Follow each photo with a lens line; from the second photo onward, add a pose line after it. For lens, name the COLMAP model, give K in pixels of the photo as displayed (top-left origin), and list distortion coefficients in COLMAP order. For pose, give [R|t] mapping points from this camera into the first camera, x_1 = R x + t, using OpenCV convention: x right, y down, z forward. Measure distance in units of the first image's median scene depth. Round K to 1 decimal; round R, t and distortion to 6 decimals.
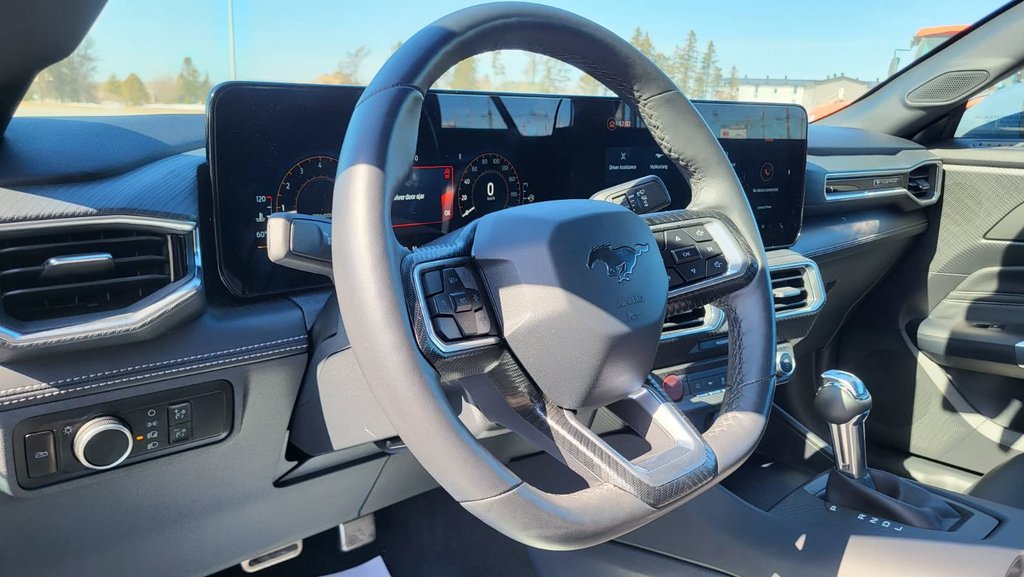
lens RADIAL K [[795.9, 0, 512.0], [0, 795.9, 288.5], [0, 0, 1]] dist [0.034705, -0.002552]
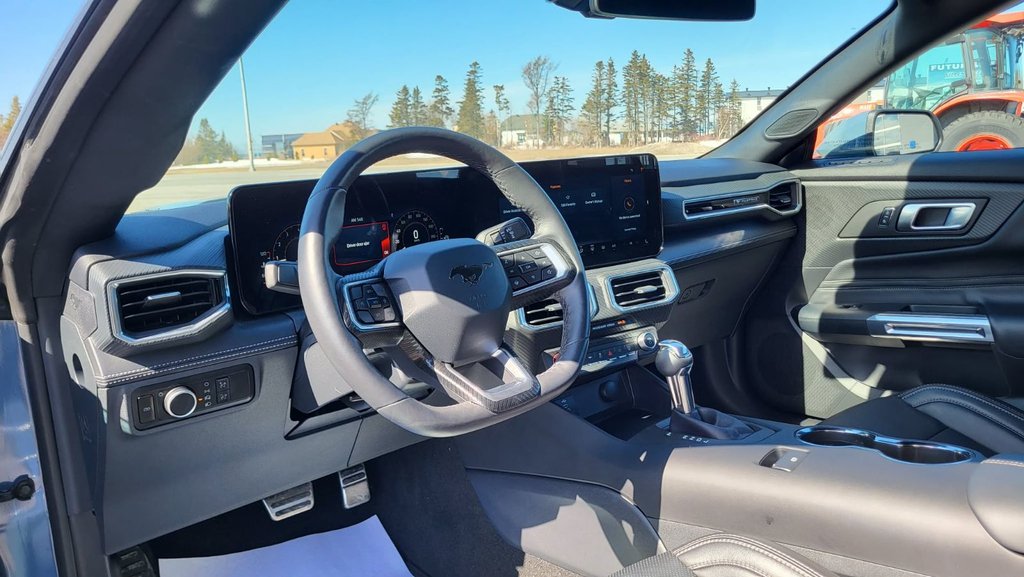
lens RADIAL K [[787.5, 0, 497.7], [0, 787.5, 280.5], [0, 0, 1]] dist [0.049933, 0.000616]
pose [[0.996144, -0.077956, -0.040243, 0.223530], [0.075934, 0.995881, -0.049549, 0.058909], [0.043940, 0.046302, 0.997961, -0.589781]]
